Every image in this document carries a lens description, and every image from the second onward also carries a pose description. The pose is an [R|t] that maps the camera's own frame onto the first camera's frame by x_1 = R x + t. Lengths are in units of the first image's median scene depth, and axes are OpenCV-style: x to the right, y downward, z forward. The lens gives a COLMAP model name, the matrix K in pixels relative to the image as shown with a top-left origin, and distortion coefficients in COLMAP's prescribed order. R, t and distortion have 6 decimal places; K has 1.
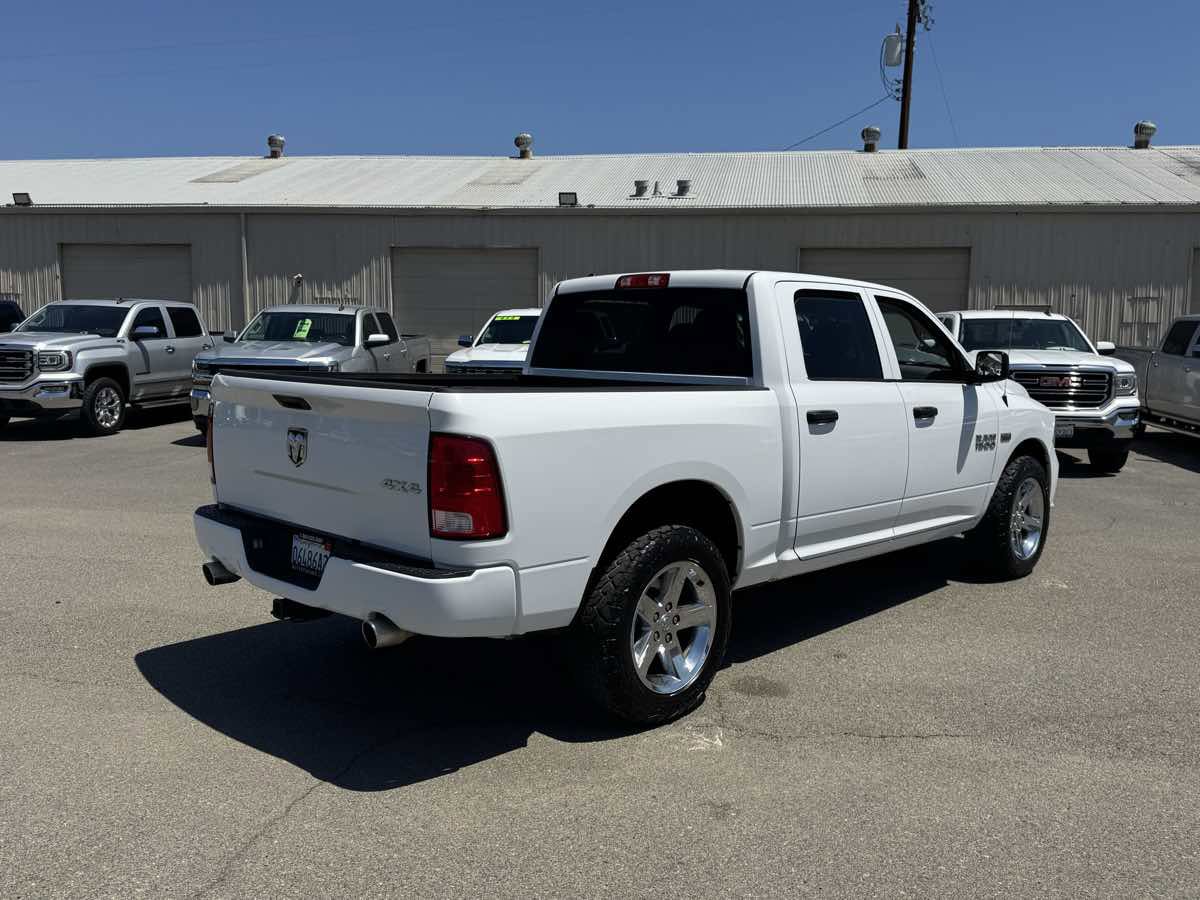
lens RADIAL K [[986.3, 0, 605.1], [0, 986.3, 450.6], [0, 0, 1]] dist [0.122164, -0.209486]
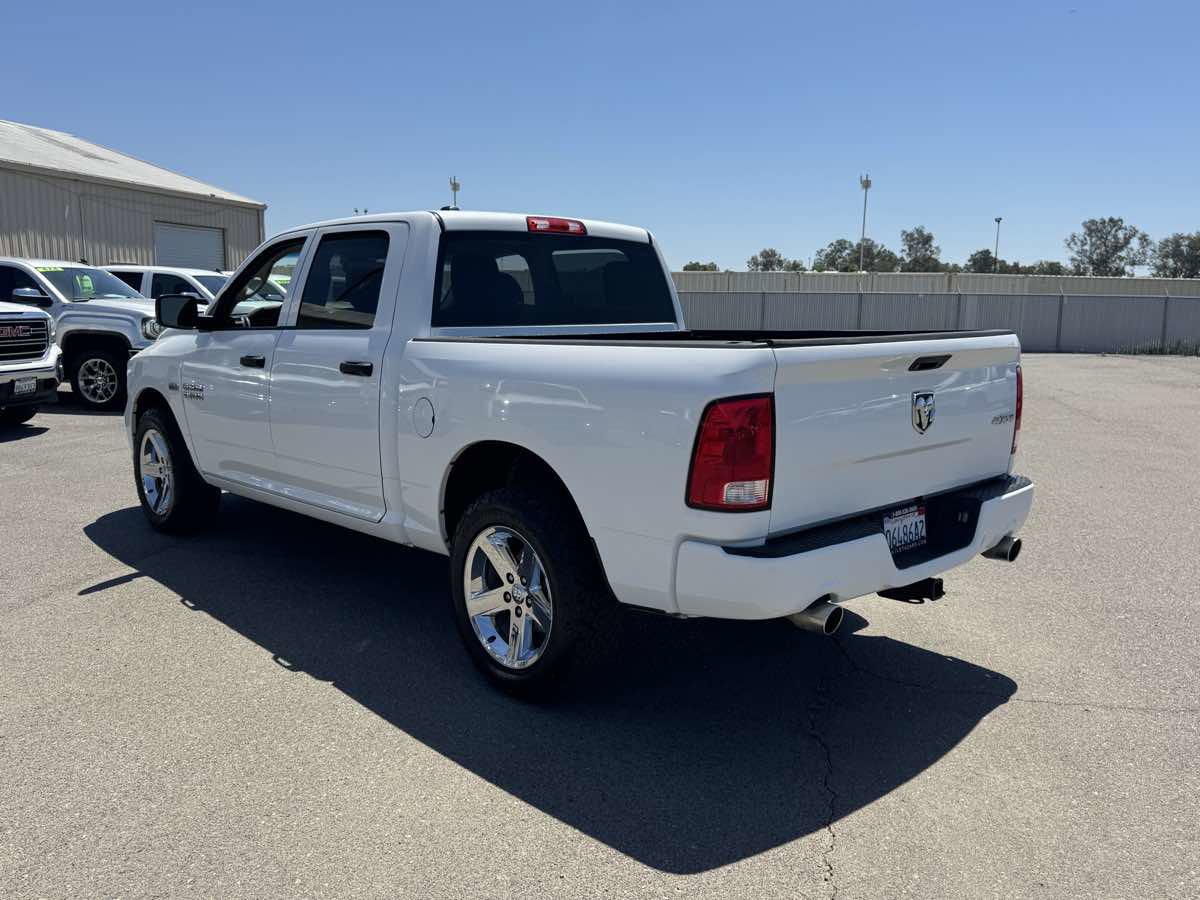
lens RADIAL K [[986.3, 0, 596.9], [0, 986.3, 446.2], [0, 0, 1]] dist [0.122164, -0.209486]
pose [[0.038864, -0.163184, 0.985830, -0.790346], [0.108225, 0.981459, 0.158194, -0.096500], [-0.993366, 0.100544, 0.055804, 0.806517]]
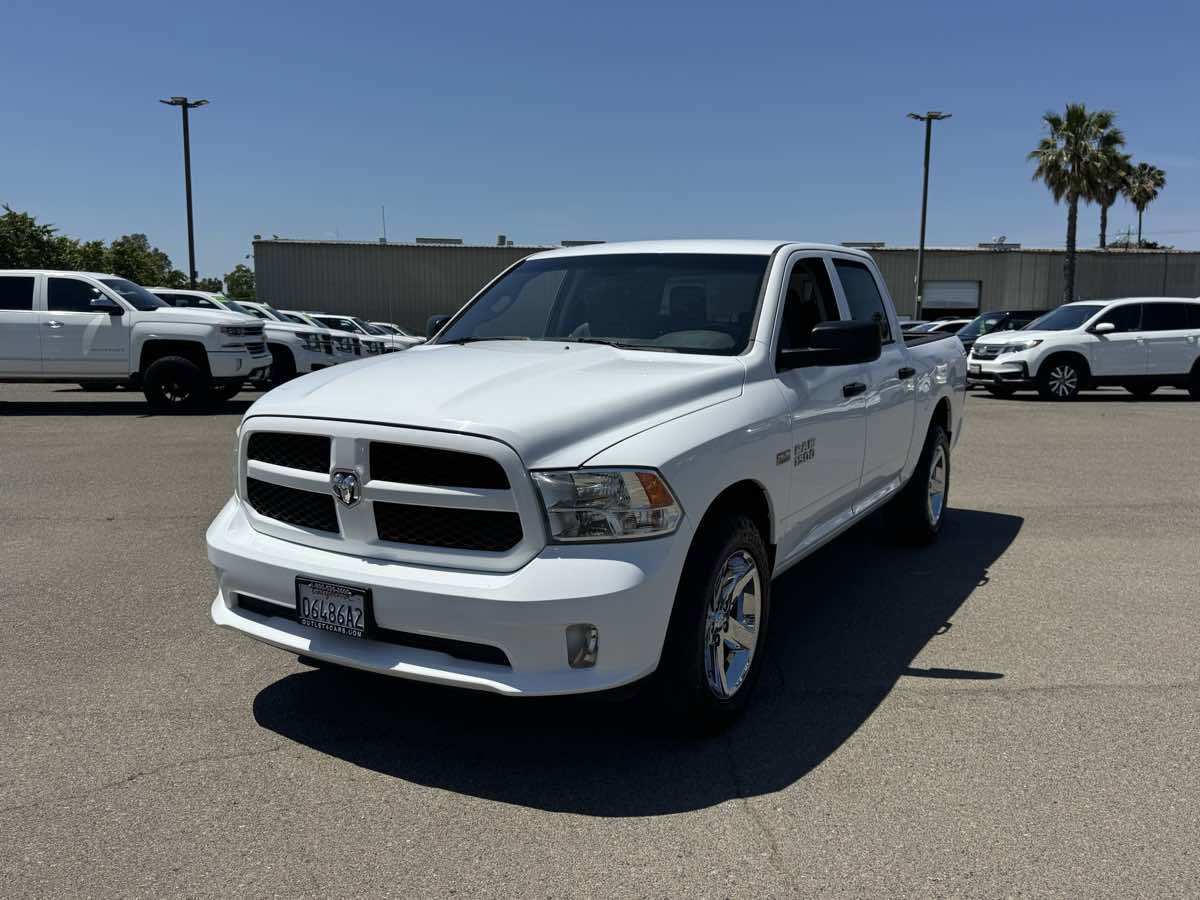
lens RADIAL K [[986.3, 0, 601.6], [0, 986.3, 452.5], [0, 0, 1]] dist [0.122164, -0.209486]
pose [[-0.968231, 0.010462, -0.249839, 0.457008], [-0.053387, 0.967439, 0.247409, -0.203060], [0.244293, 0.252887, -0.936146, 1.856860]]
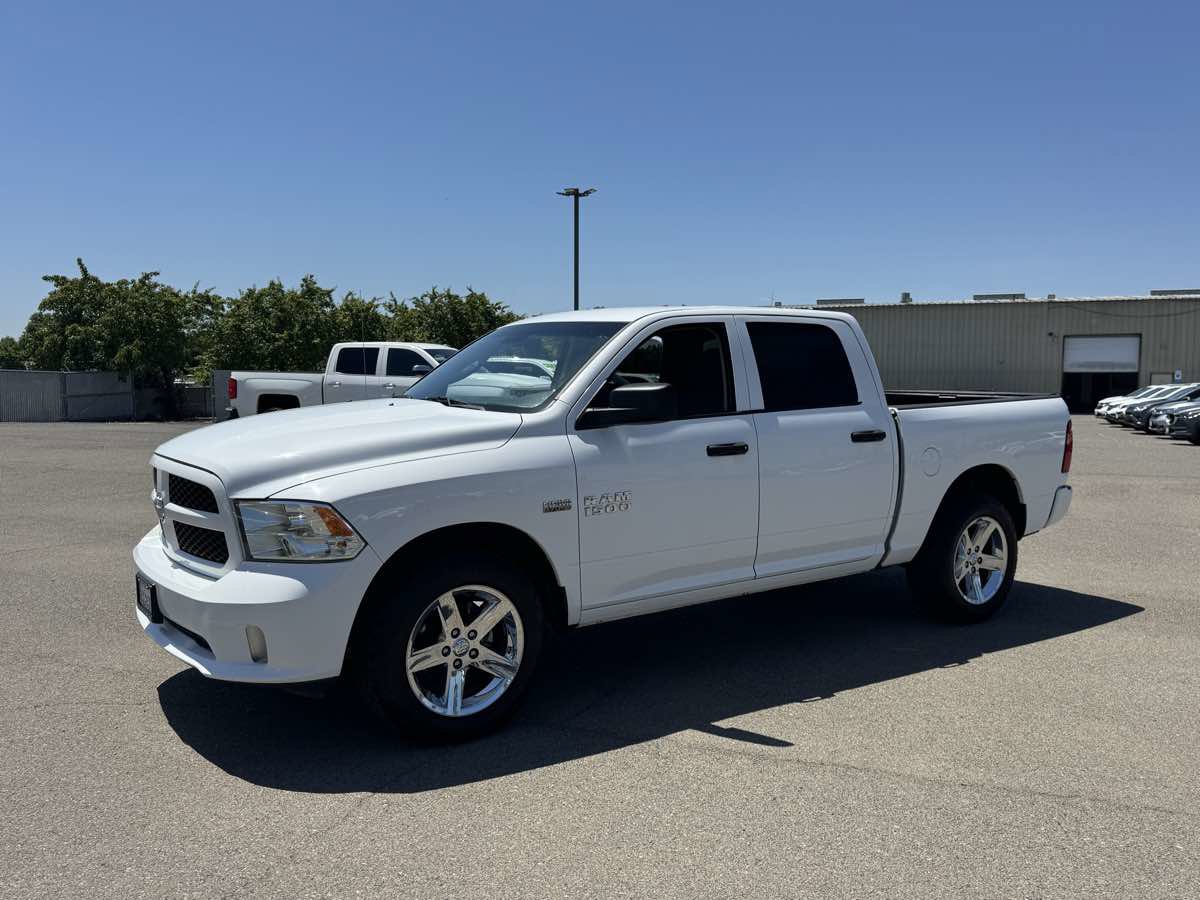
lens RADIAL K [[986.3, 0, 594.6], [0, 986.3, 458.6], [0, 0, 1]] dist [0.122164, -0.209486]
pose [[-0.983629, -0.035531, 0.176667, 0.021967], [0.001589, 0.978621, 0.205666, -0.224920], [-0.180198, 0.202580, -0.962544, 1.949130]]
